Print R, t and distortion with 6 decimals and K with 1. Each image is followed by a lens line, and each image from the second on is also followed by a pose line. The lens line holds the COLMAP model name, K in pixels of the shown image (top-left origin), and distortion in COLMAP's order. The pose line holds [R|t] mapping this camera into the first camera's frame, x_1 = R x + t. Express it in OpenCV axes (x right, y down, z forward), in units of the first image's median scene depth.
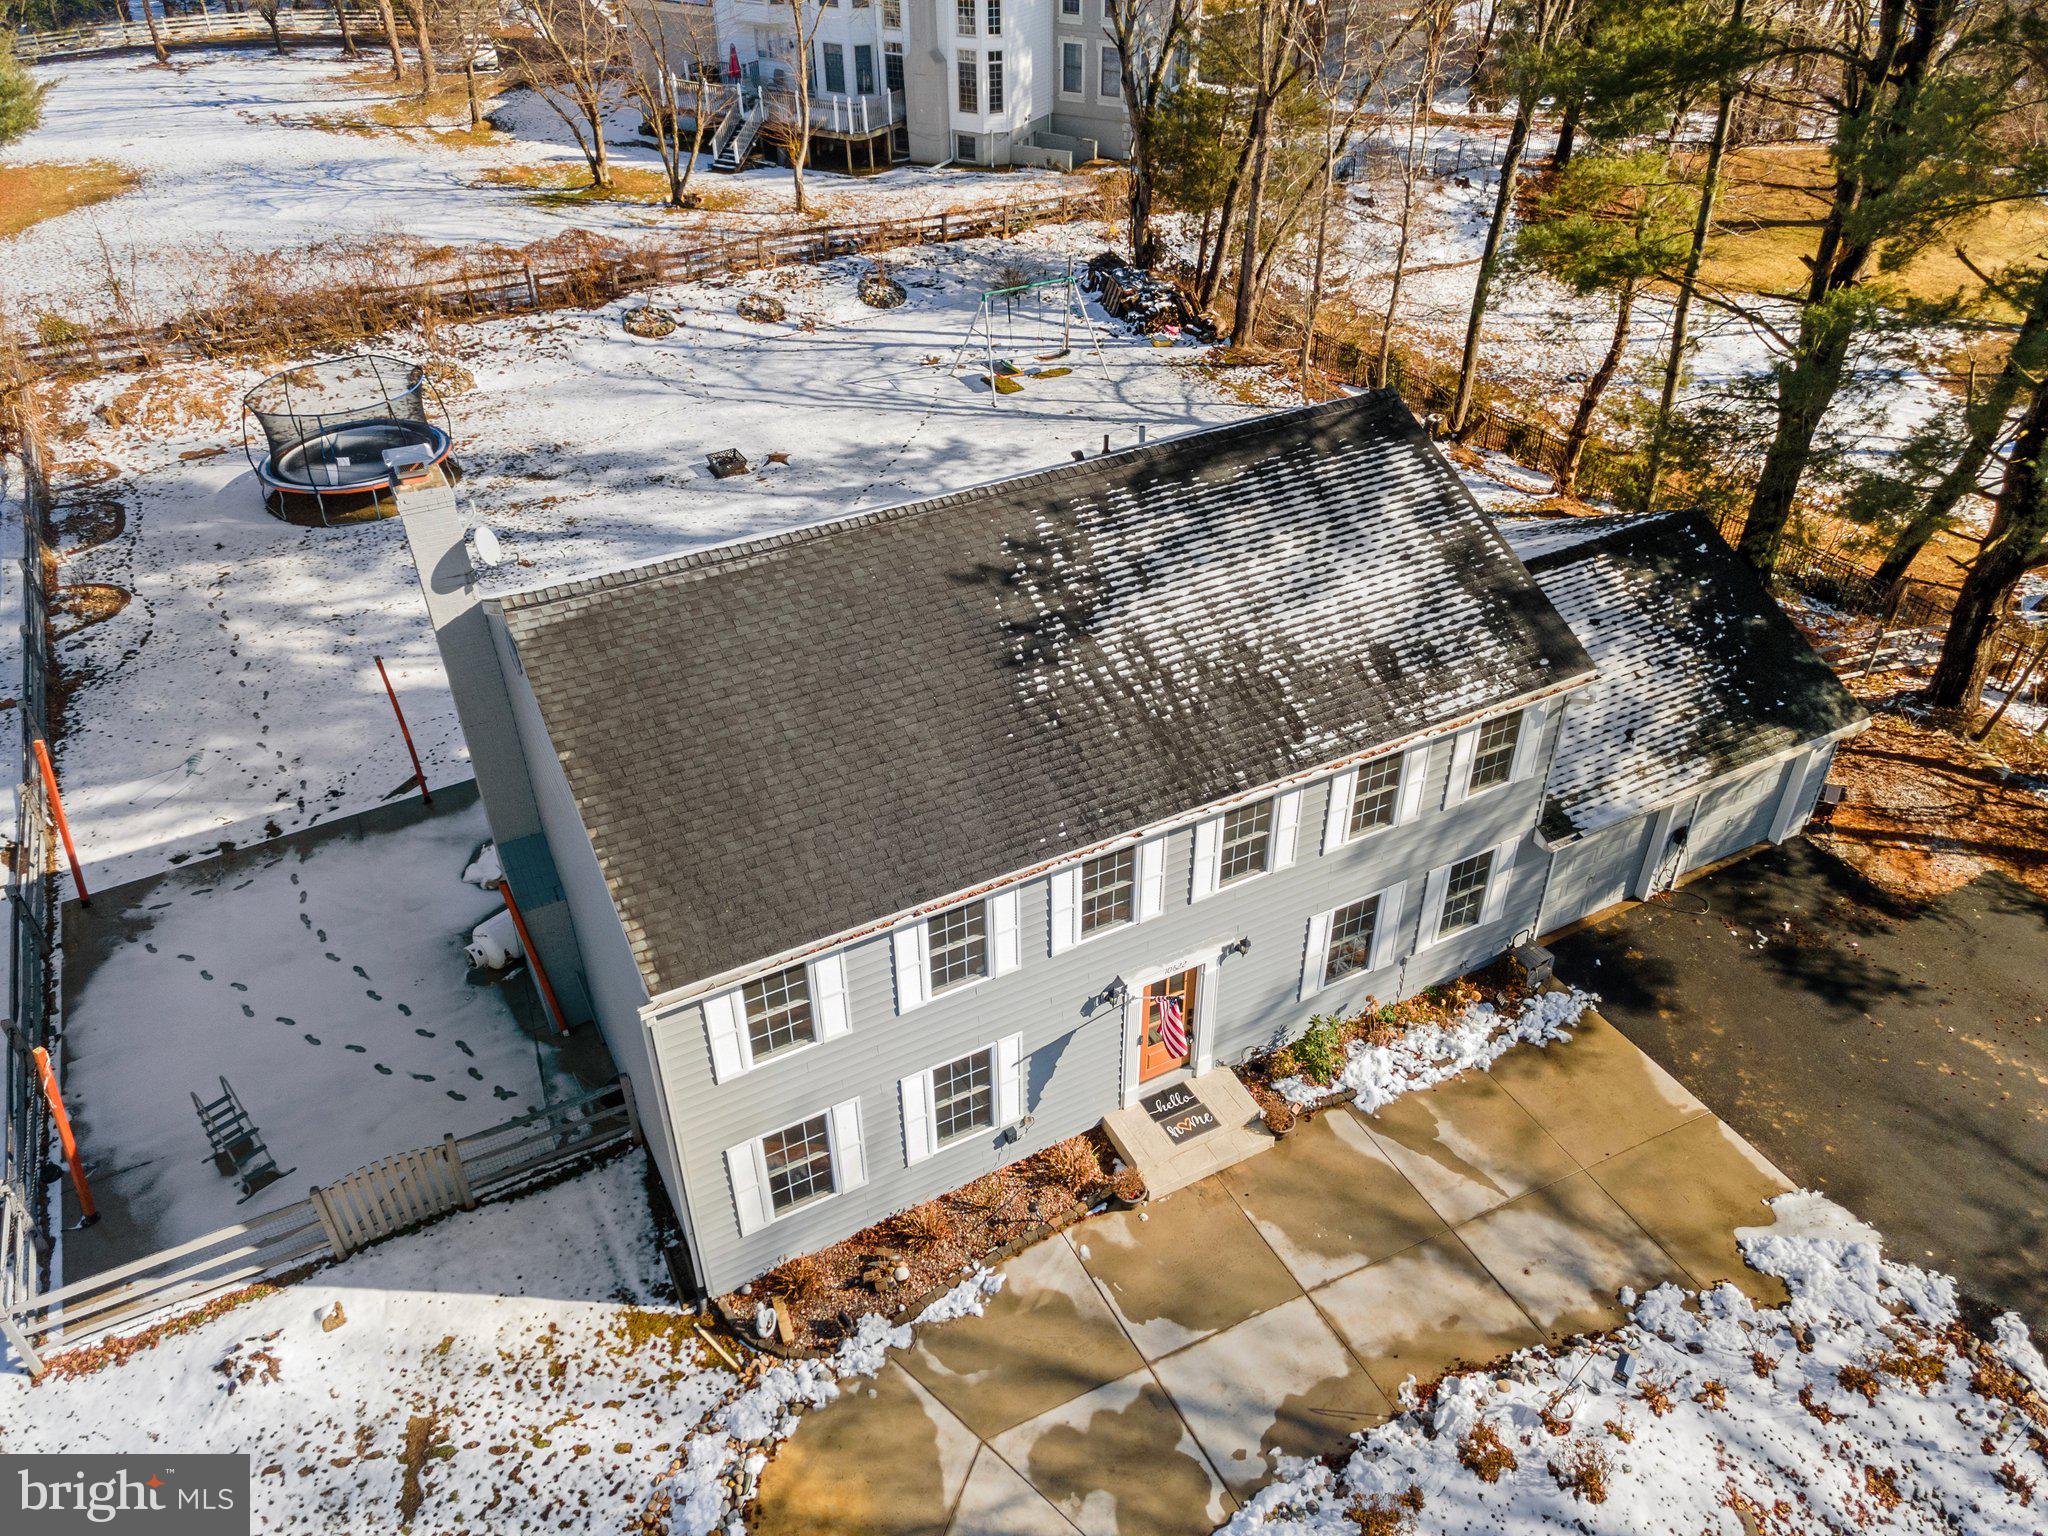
lens RADIAL K [[1460.4, 0, 1024.0], [0, 1460.4, 768.0], [0, 0, 1]] dist [0.038886, -0.002407]
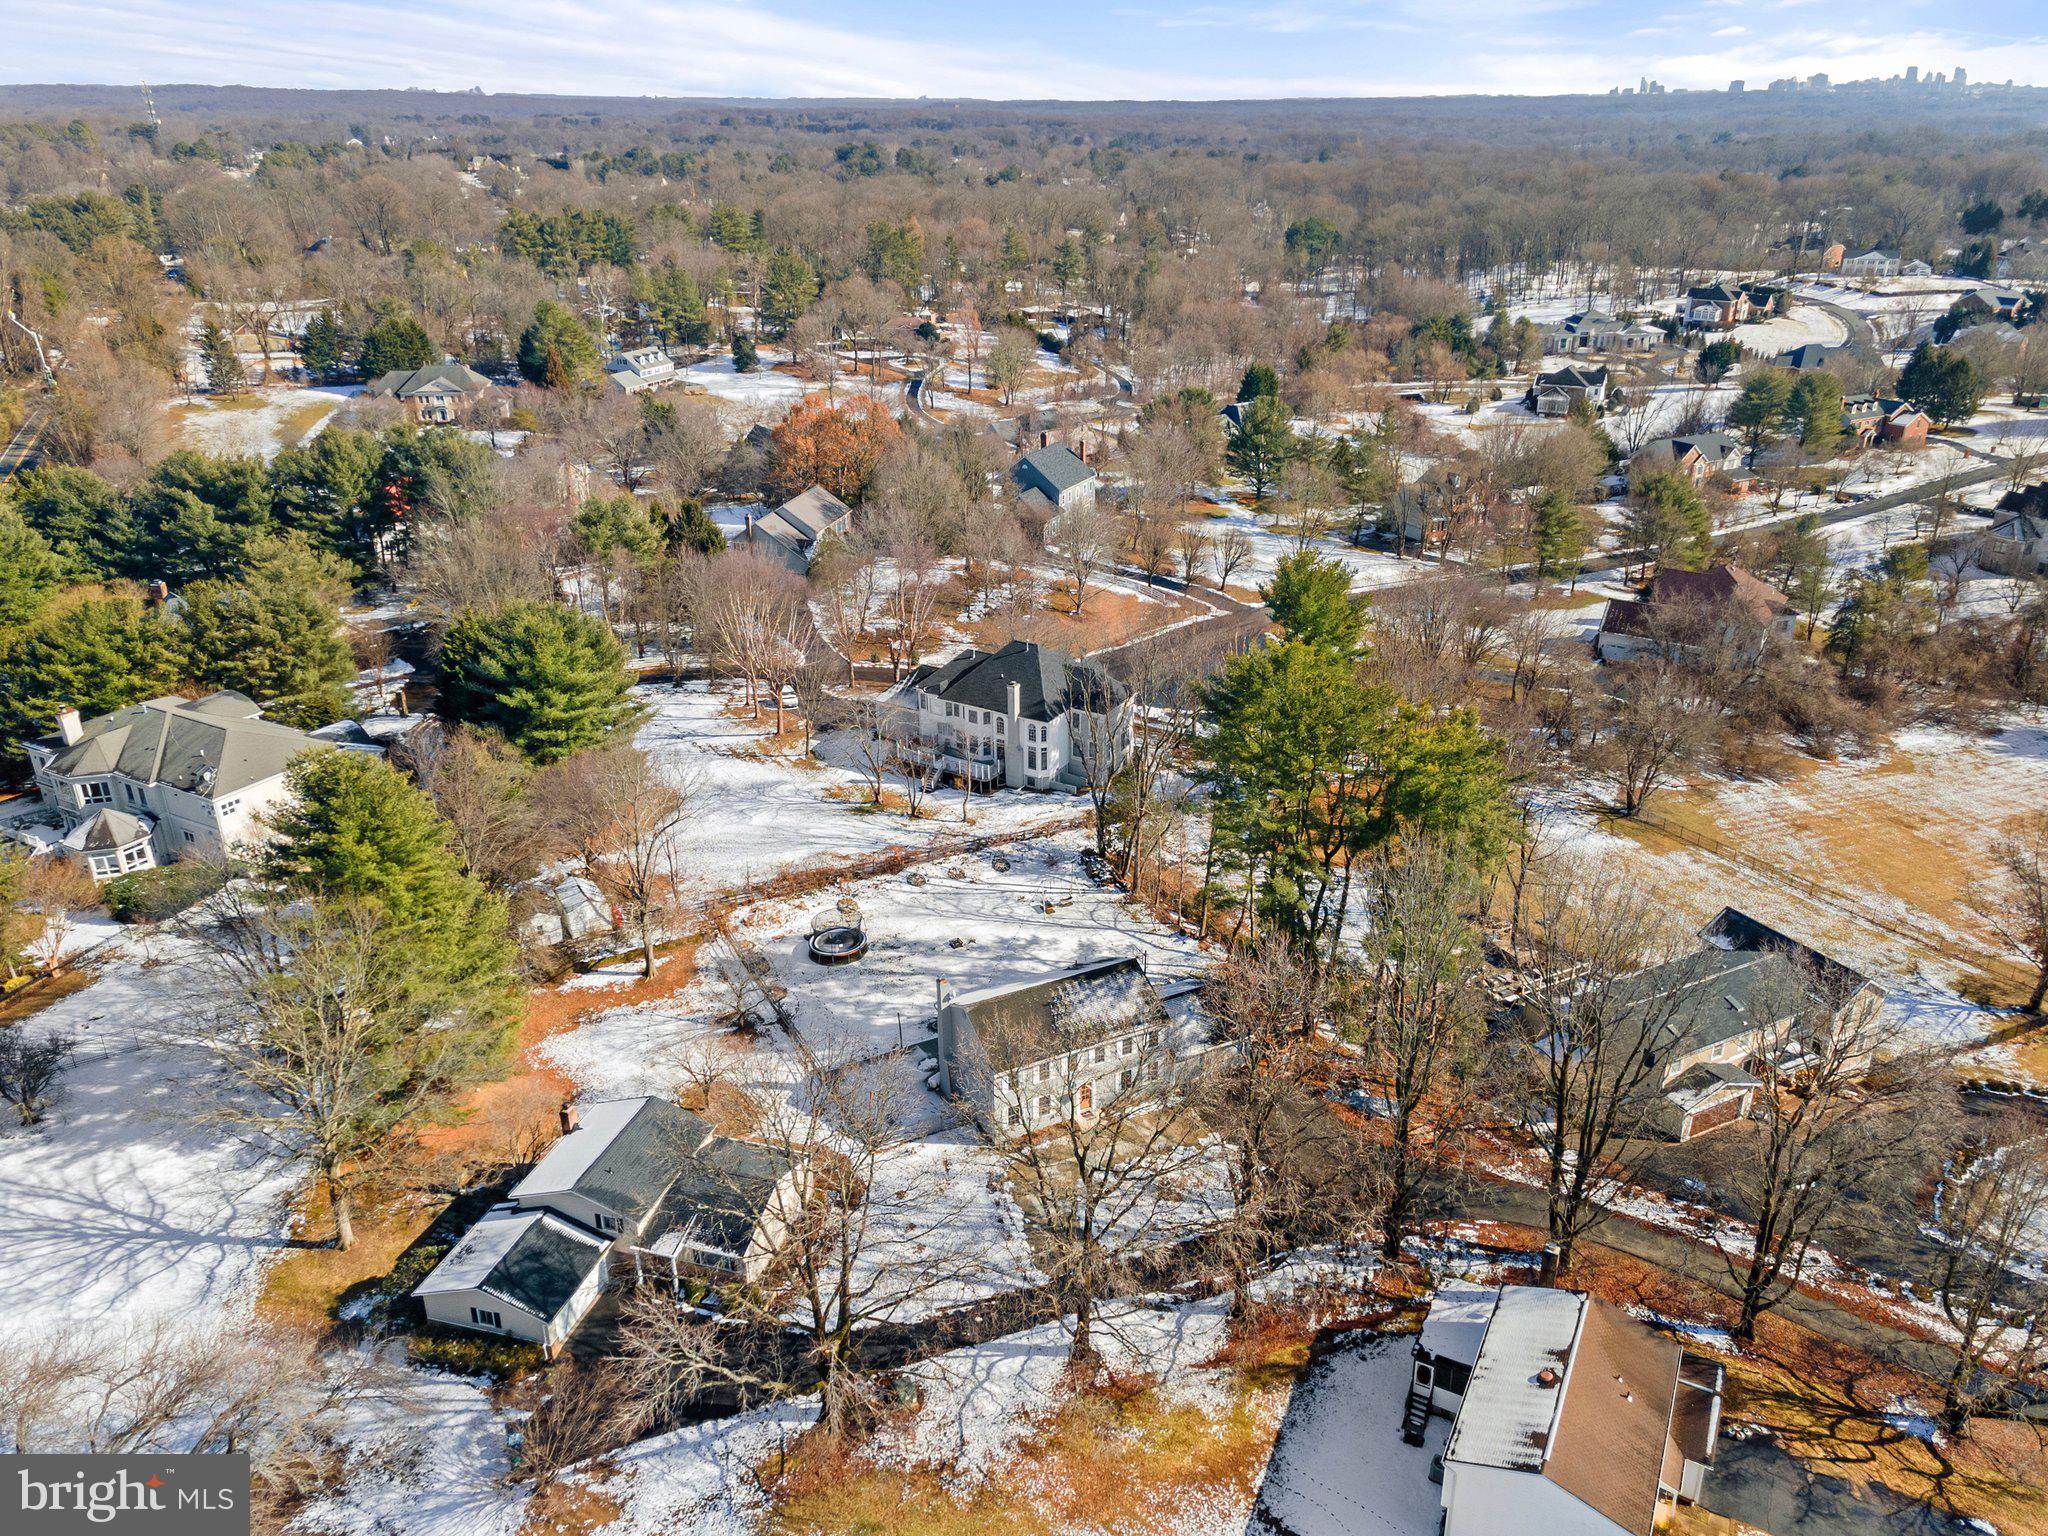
lens RADIAL K [[1474.5, 0, 1024.0], [0, 1474.5, 768.0], [0, 0, 1]] dist [0.002428, 0.067112]
pose [[0.999814, 0.012805, -0.014421, -0.025603], [-0.015562, 0.977346, -0.211073, 0.073563], [0.011391, 0.211258, 0.977364, -1.970289]]
